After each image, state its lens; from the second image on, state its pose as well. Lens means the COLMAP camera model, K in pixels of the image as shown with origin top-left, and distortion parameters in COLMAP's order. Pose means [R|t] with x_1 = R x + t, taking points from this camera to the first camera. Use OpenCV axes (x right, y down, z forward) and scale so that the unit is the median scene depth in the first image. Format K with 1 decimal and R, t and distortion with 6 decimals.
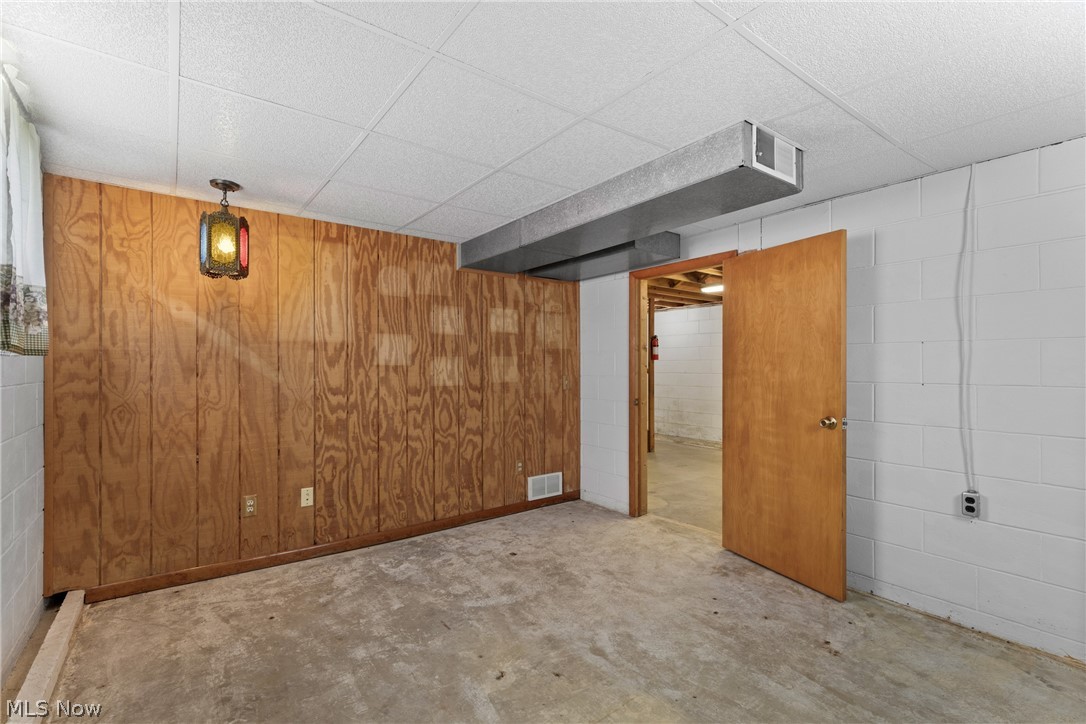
lens RADIAL K [[487.2, 0, 540.6], [0, 487.2, 367.2], [0, 0, 1]] dist [0.030421, -0.017220]
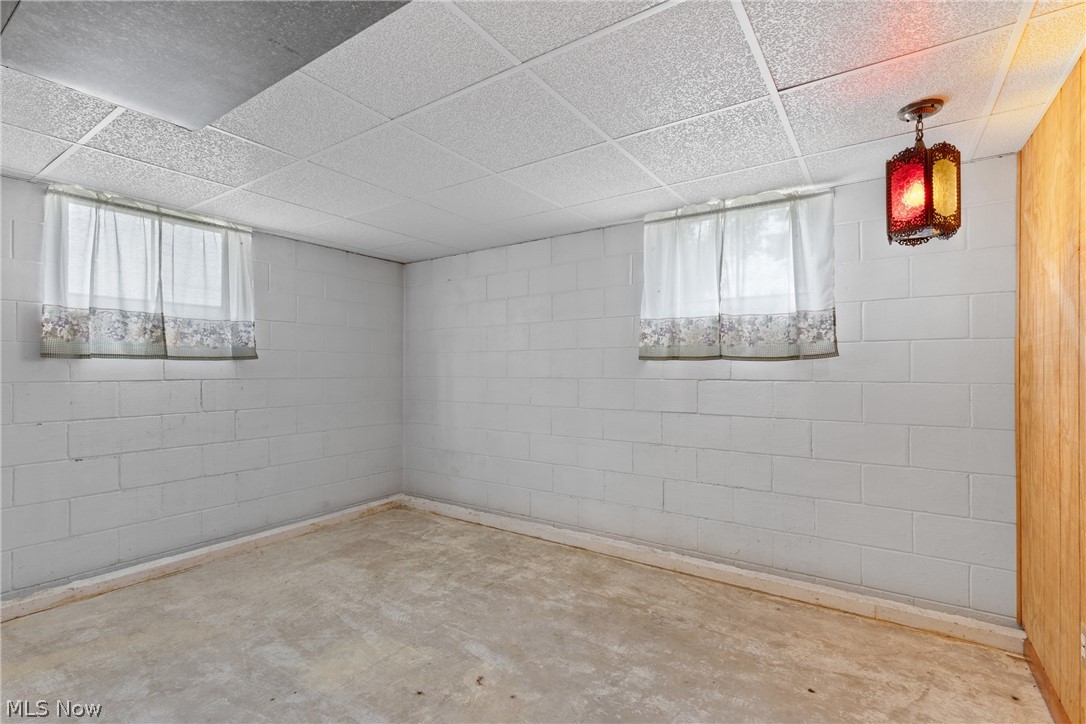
lens RADIAL K [[487.2, 0, 540.6], [0, 487.2, 367.2], [0, 0, 1]] dist [0.030421, -0.017220]
pose [[-0.944719, -0.002442, -0.327872, 0.112278], [-0.002103, 0.999997, -0.001390, 0.011115], [0.327875, -0.000624, -0.944721, 1.760935]]
